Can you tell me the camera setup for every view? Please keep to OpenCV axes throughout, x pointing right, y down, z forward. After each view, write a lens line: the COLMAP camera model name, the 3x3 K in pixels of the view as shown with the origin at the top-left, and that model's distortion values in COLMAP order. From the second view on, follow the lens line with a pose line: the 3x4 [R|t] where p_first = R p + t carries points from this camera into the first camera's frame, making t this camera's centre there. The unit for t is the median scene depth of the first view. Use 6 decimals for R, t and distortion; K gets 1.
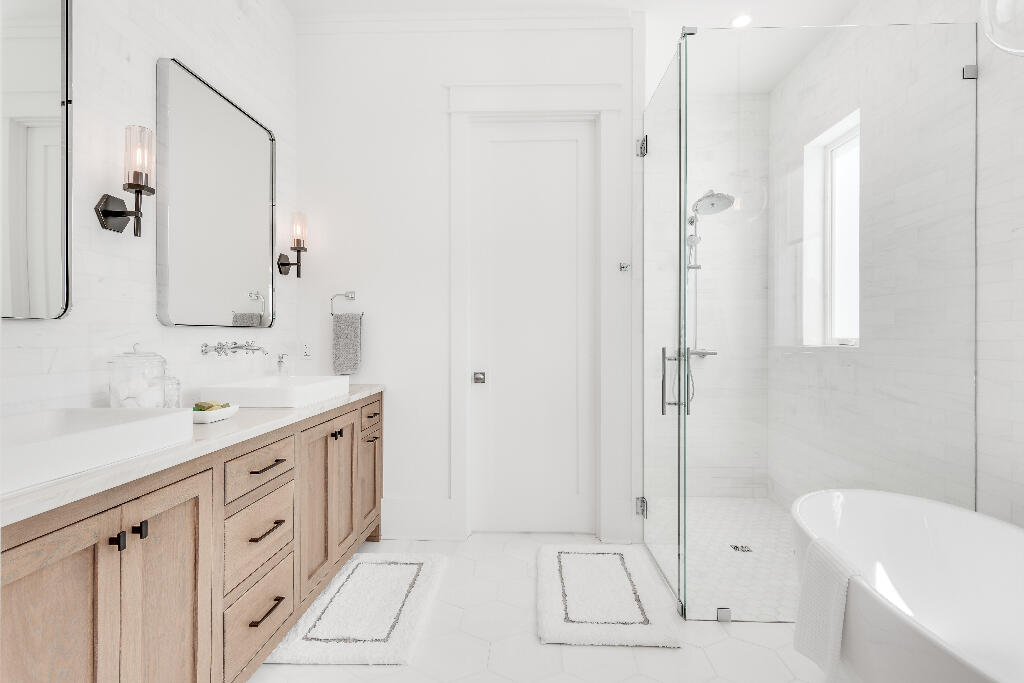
lens RADIAL K [[509.2, 0, 512.0], [0, 509.2, 341.5], [0, 0, 1]] dist [-0.000624, -0.000656]
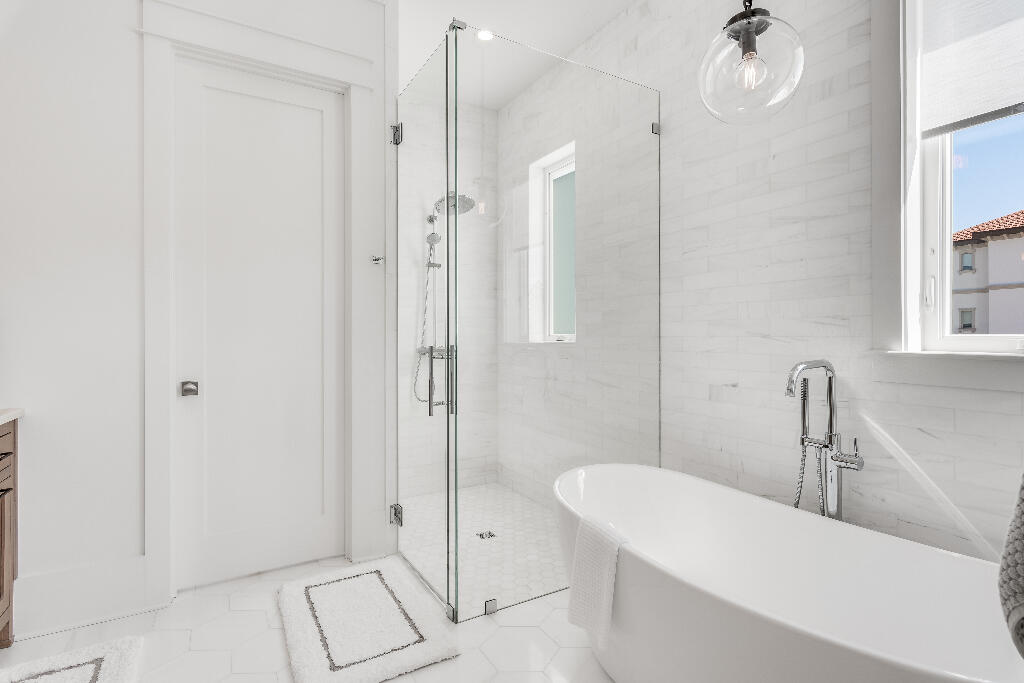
lens RADIAL K [[504.8, 0, 512.2], [0, 504.8, 336.5], [0, 0, 1]] dist [0.003571, -0.000017]
pose [[0.837108, -0.005825, 0.547006, -0.076942], [0.009346, 0.999950, -0.003655, -0.000404], [-0.546958, 0.008172, 0.837120, 0.095776]]
